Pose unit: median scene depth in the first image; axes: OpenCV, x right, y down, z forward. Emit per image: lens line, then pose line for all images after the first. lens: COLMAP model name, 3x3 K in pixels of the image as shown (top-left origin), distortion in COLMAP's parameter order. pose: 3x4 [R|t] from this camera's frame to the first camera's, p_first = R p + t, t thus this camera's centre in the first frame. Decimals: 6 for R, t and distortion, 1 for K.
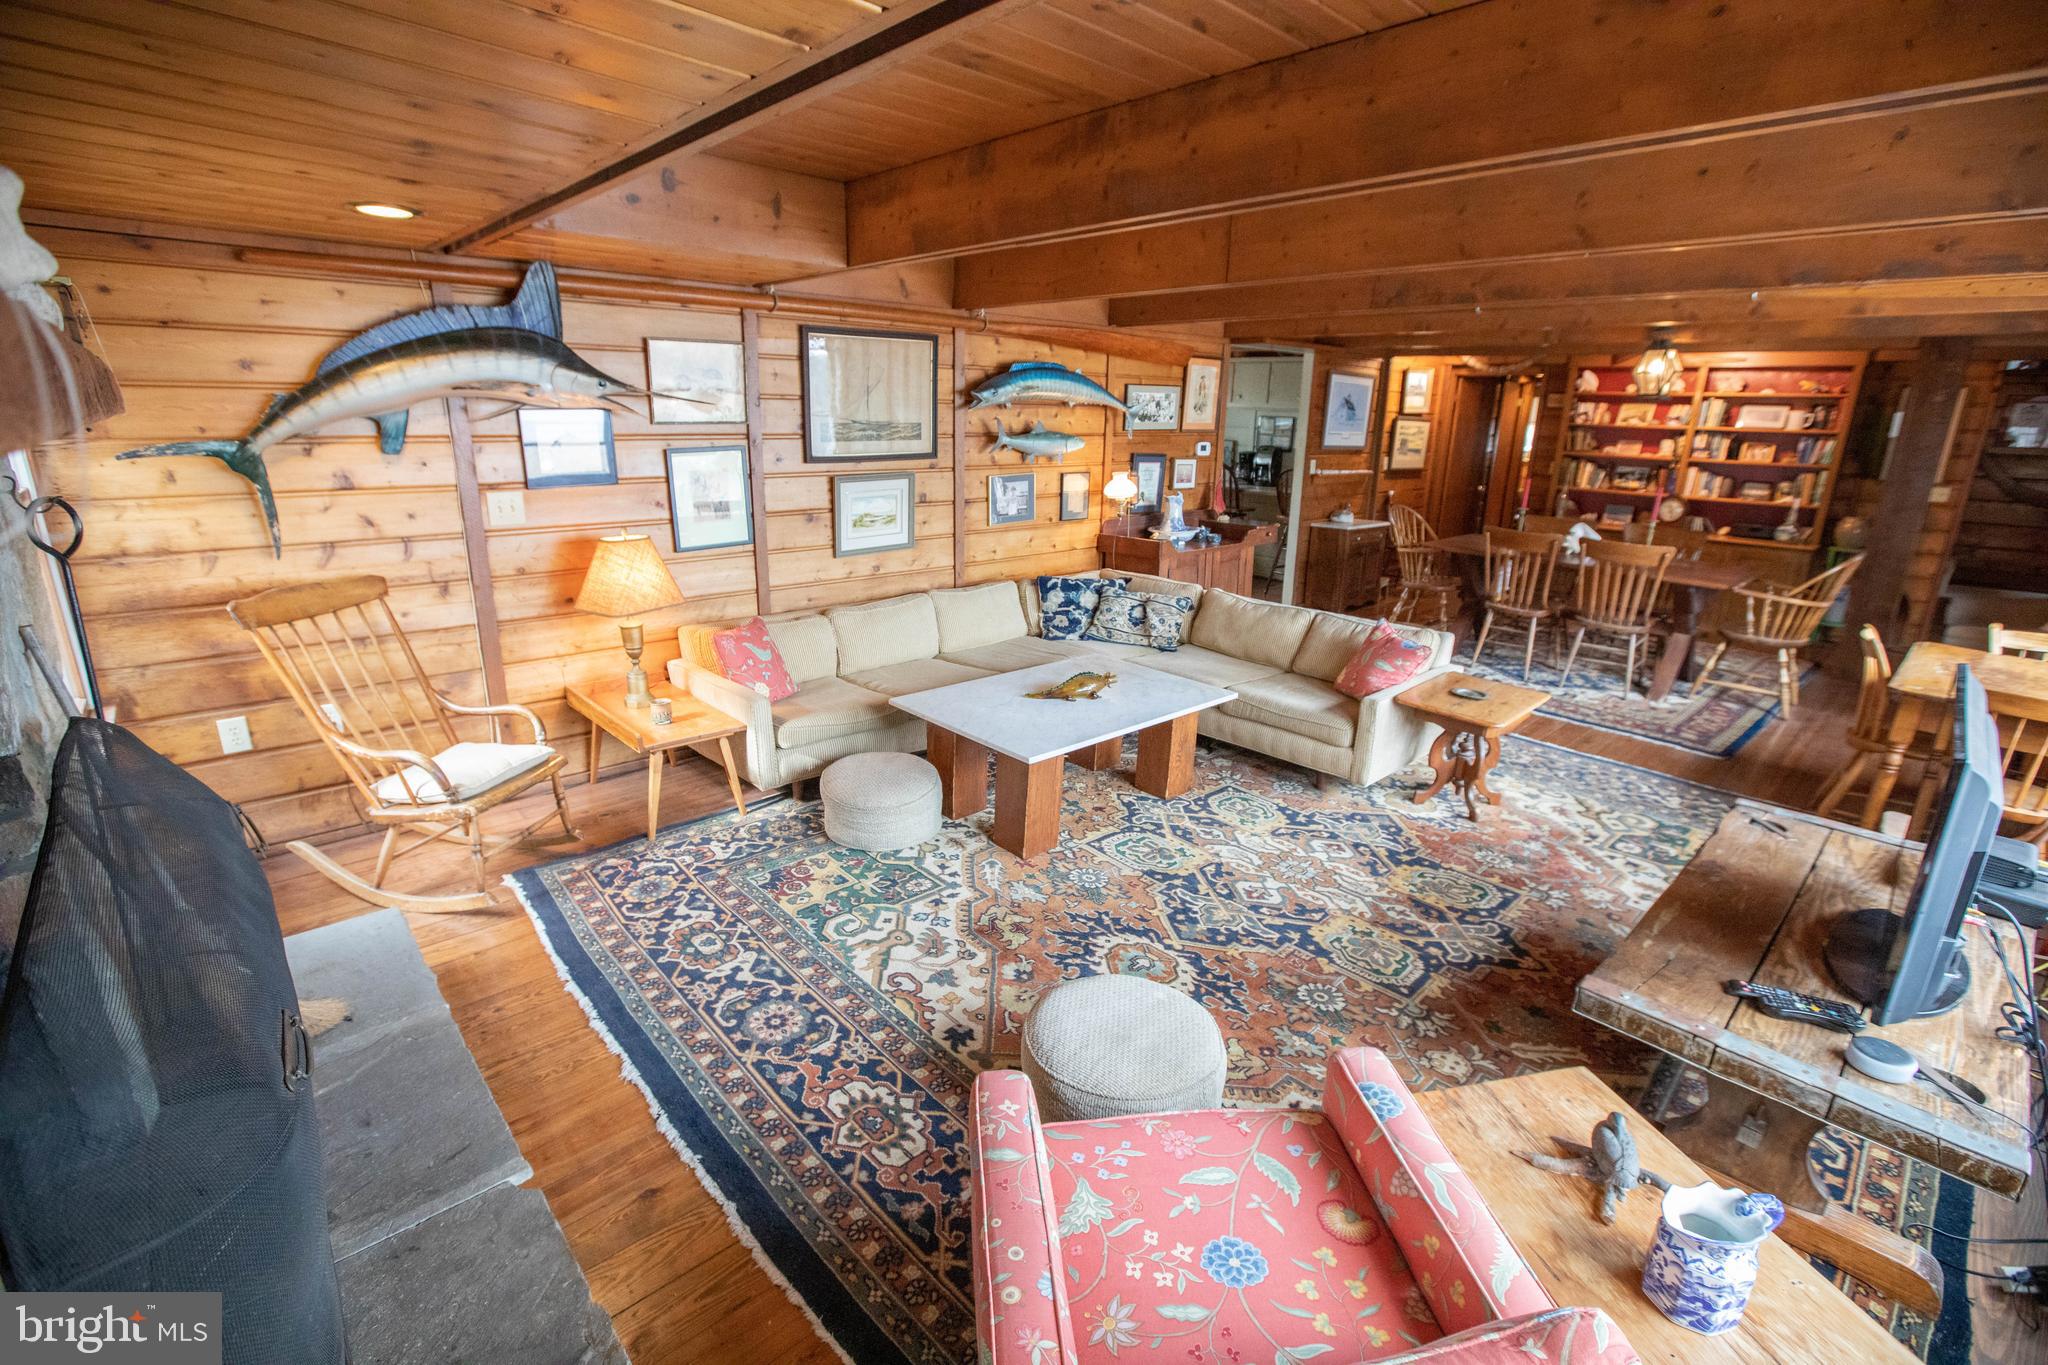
lens RADIAL K [[924.7, 0, 1012.9], [0, 924.7, 684.4], [0, 0, 1]] dist [-0.056406, 0.023993]
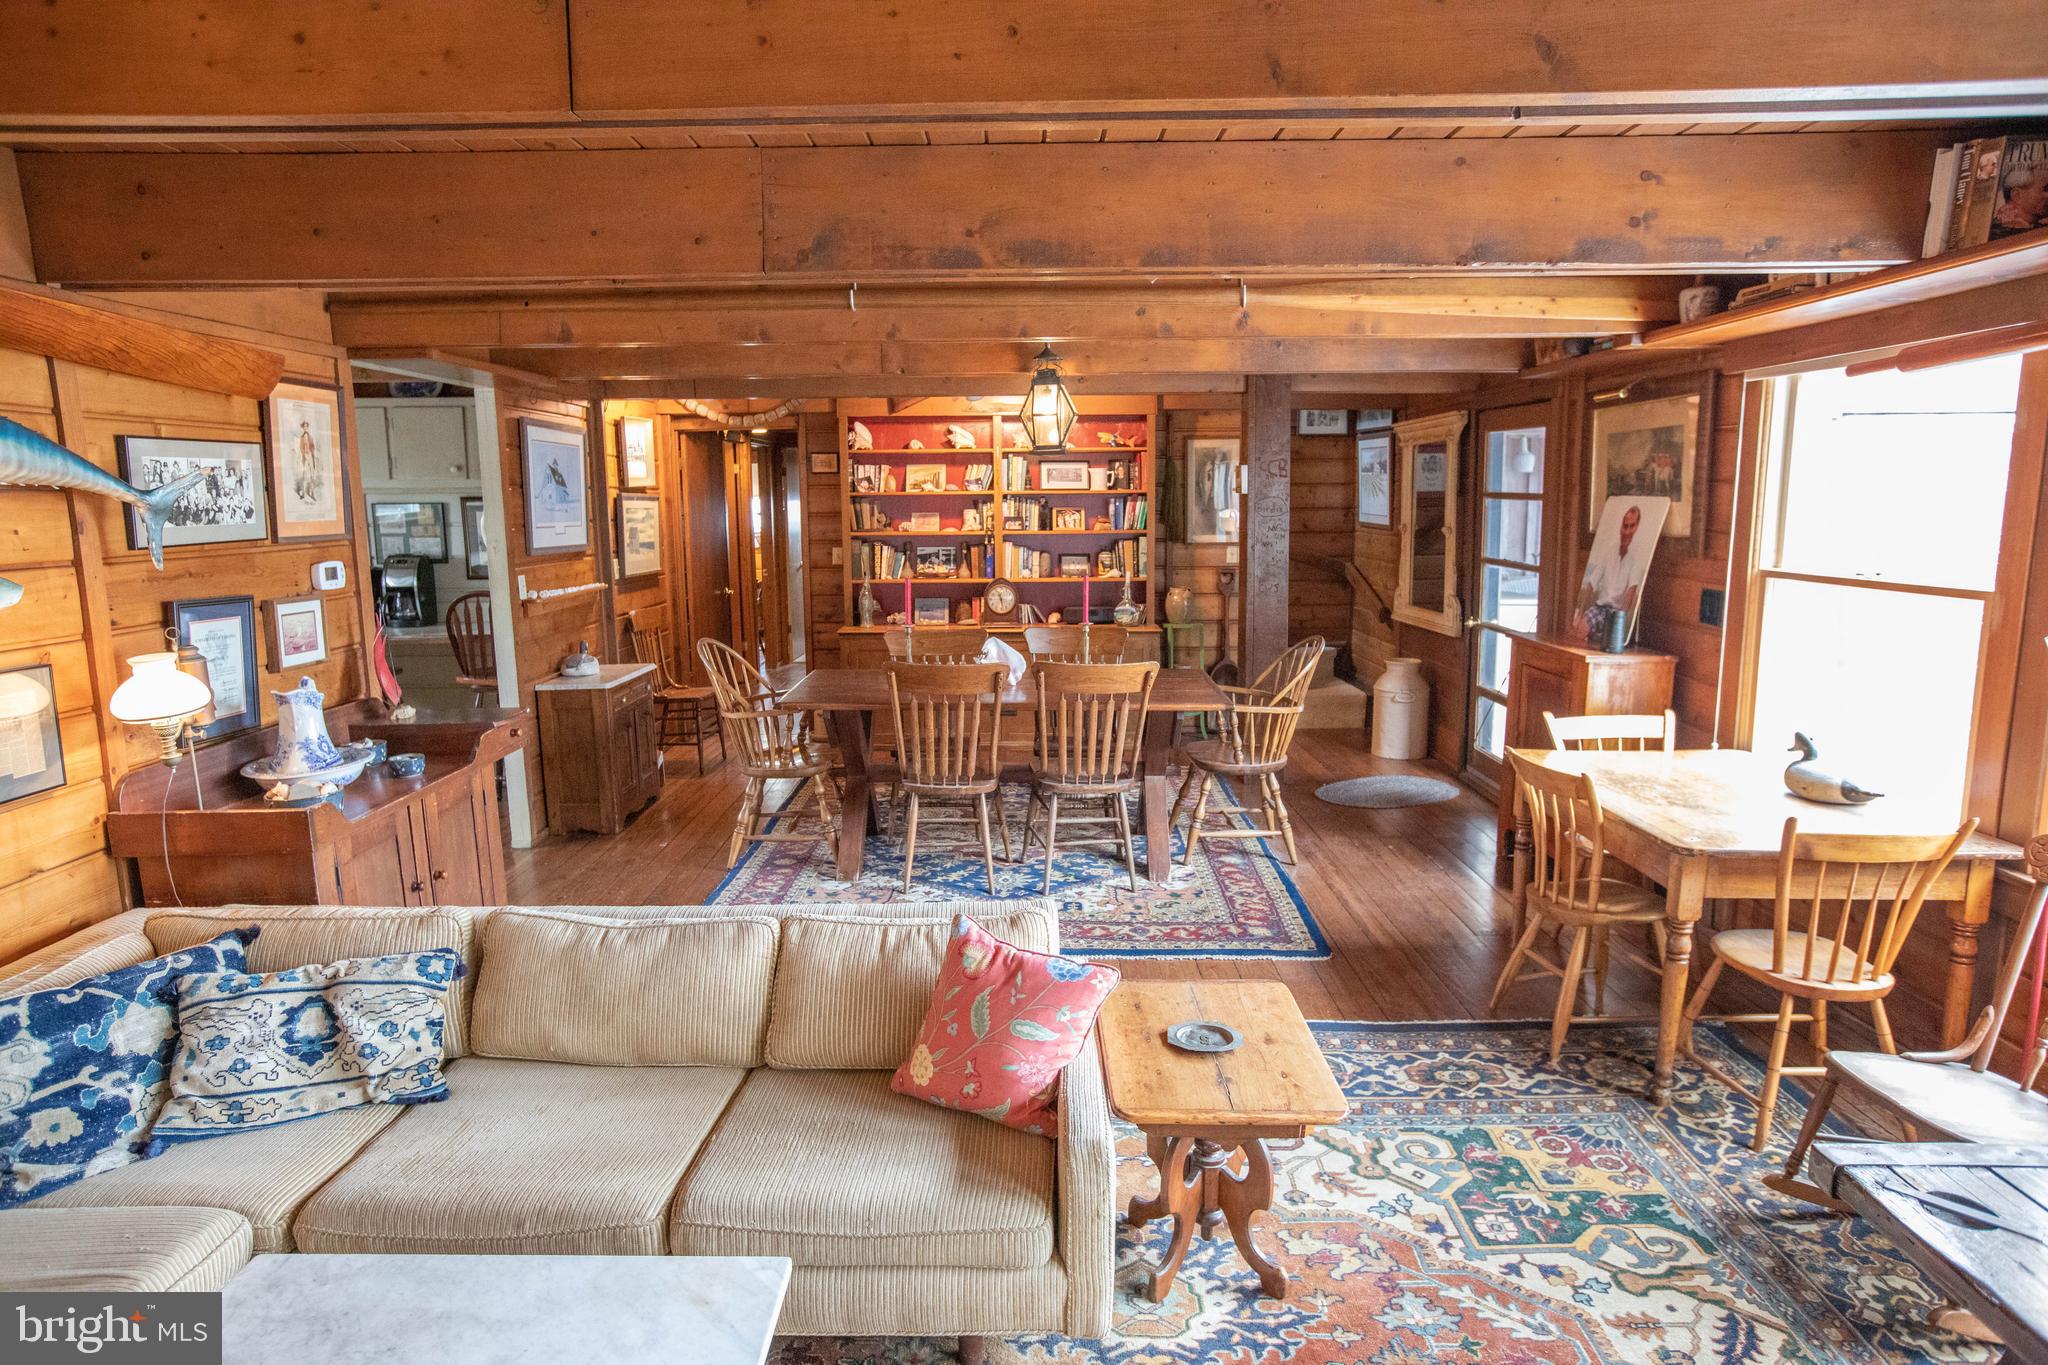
lens RADIAL K [[1211.3, 0, 1024.0], [0, 1211.3, 682.5], [0, 0, 1]] dist [-0.040355, 0.036517]
pose [[0.679257, -0.138100, 0.720790, 0.000621], [0.231611, 0.972283, -0.031981, -0.105909], [-0.696395, 0.188667, 0.692416, 0.356233]]
